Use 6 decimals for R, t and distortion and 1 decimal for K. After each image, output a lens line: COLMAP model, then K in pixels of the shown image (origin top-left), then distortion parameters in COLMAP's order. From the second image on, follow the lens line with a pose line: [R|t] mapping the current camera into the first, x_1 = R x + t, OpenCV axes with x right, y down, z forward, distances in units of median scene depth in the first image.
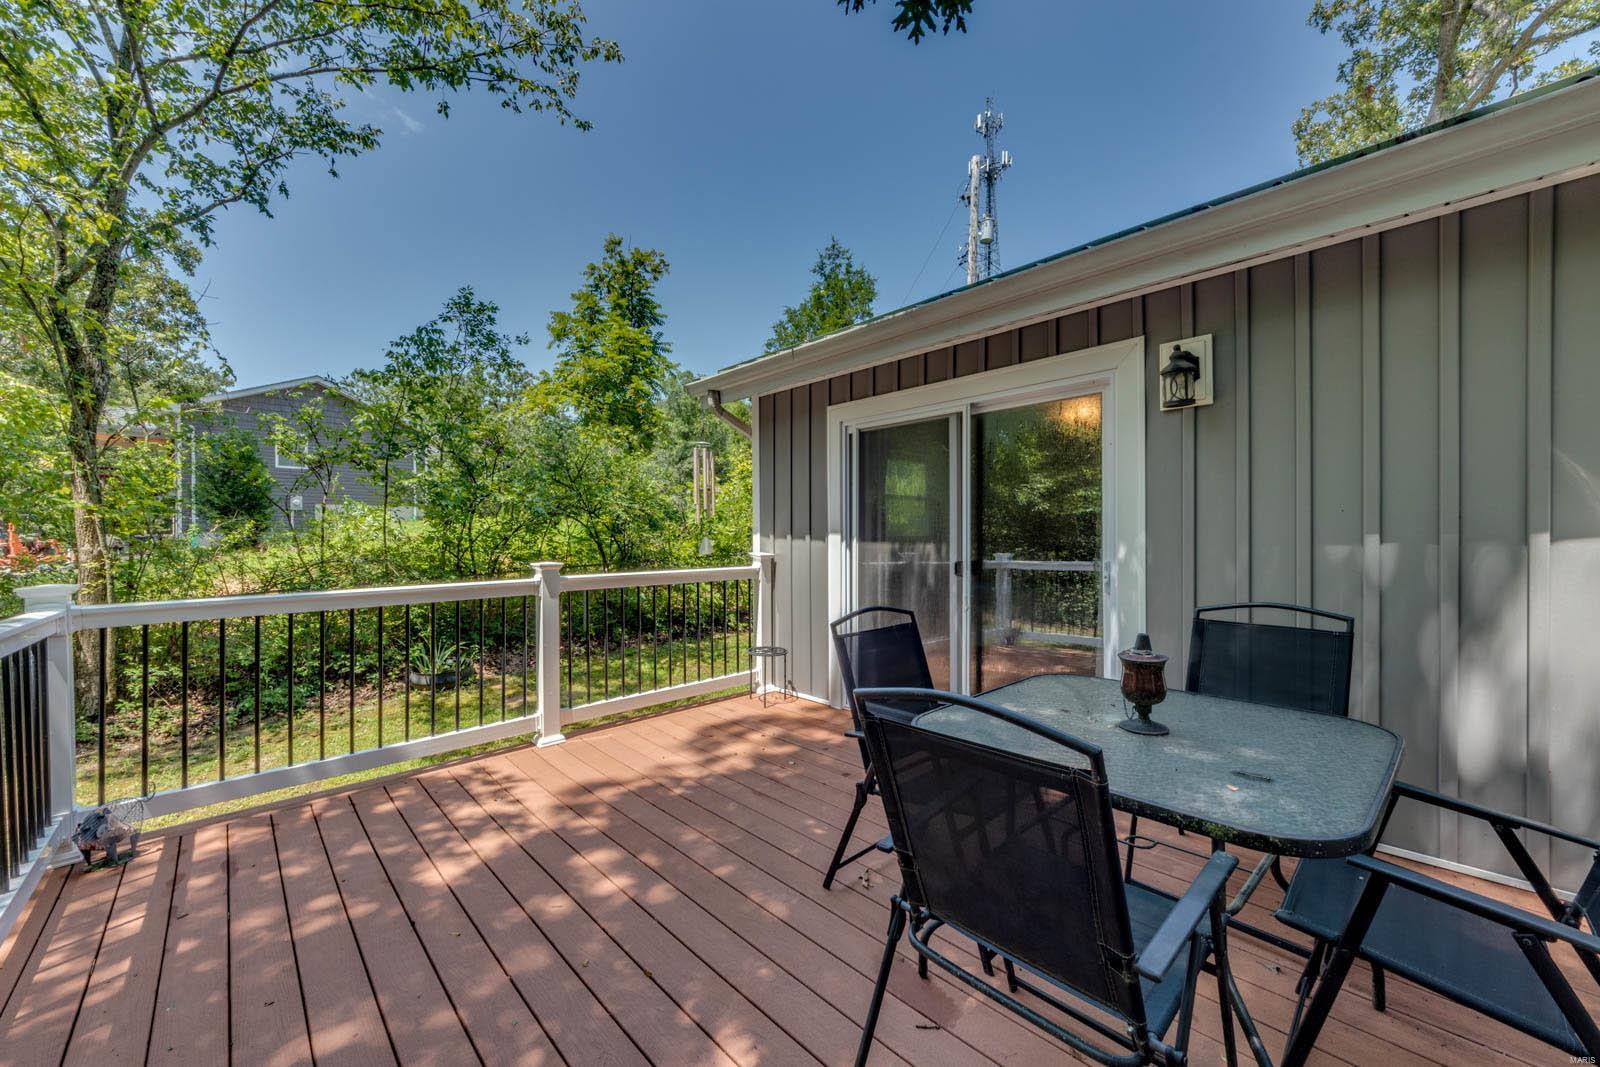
lens RADIAL K [[658.4, 0, 787.4], [0, 658.4, 524.0], [0, 0, 1]] dist [-0.000429, 0.000012]
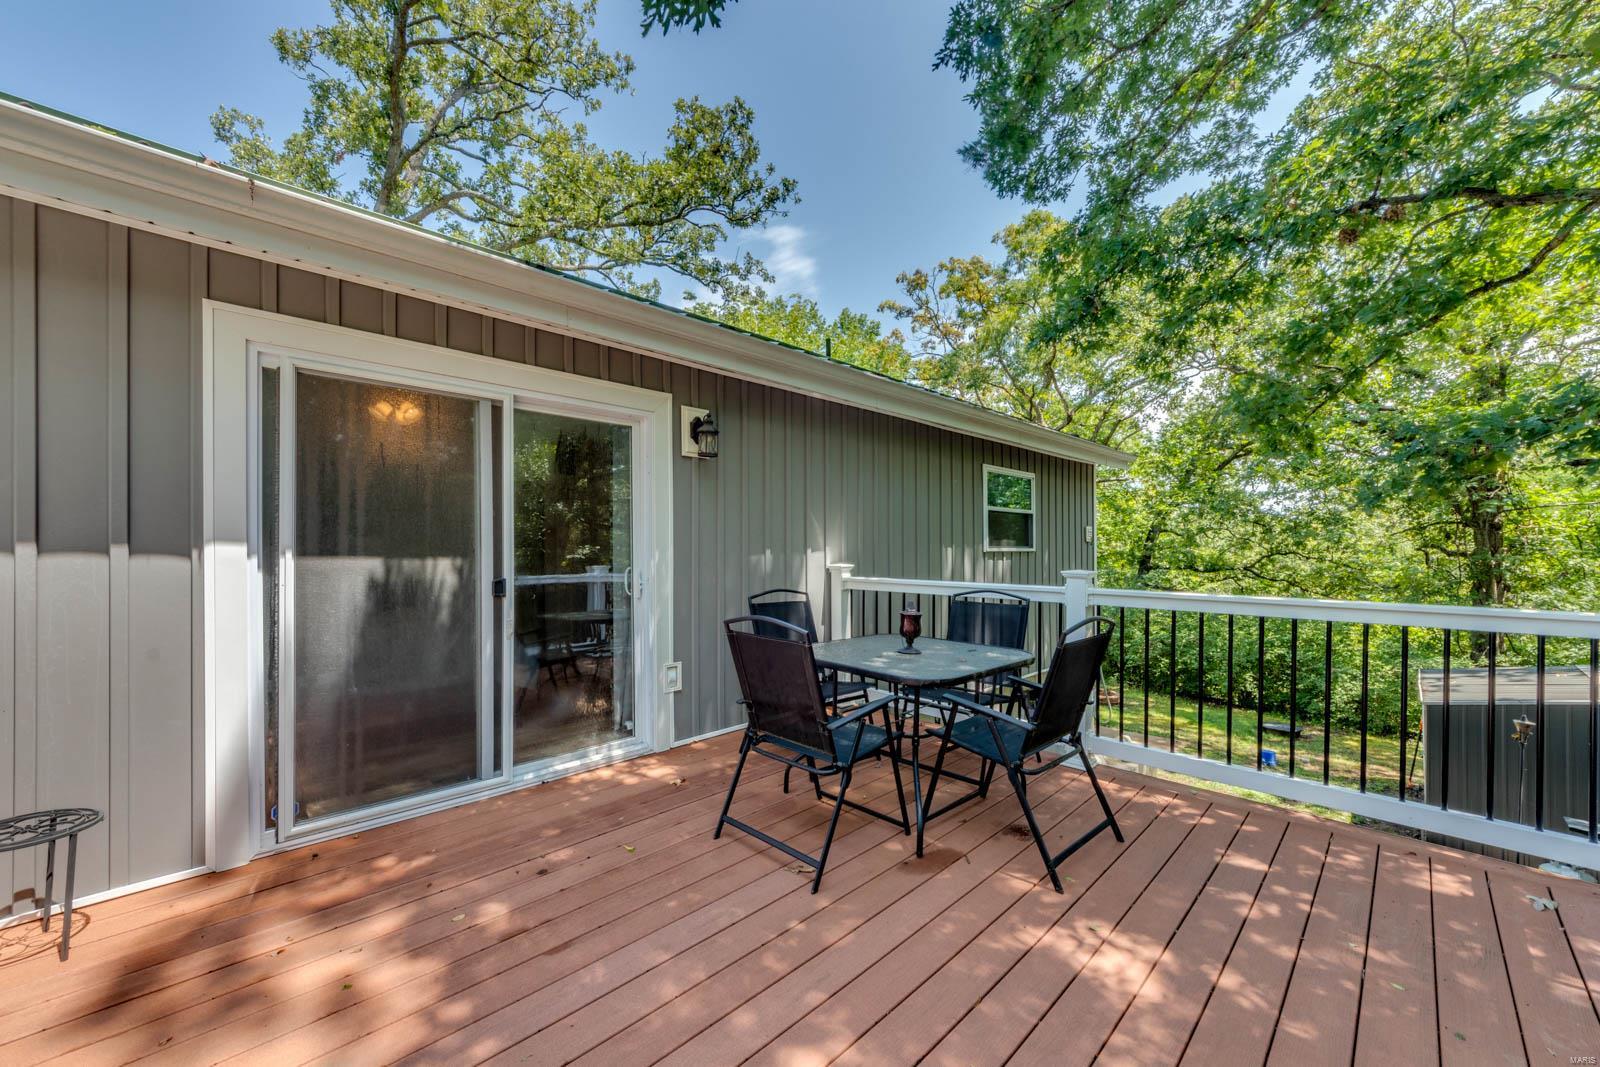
lens RADIAL K [[621.9, 0, 797.2], [0, 621.9, 547.4], [0, 0, 1]] dist [0.000557, 0.000020]
pose [[-0.064330, 0.002844, 0.997925, -0.562337], [-0.023342, 0.999718, -0.004354, 0.011925], [-0.997656, -0.023574, -0.064245, 0.678713]]
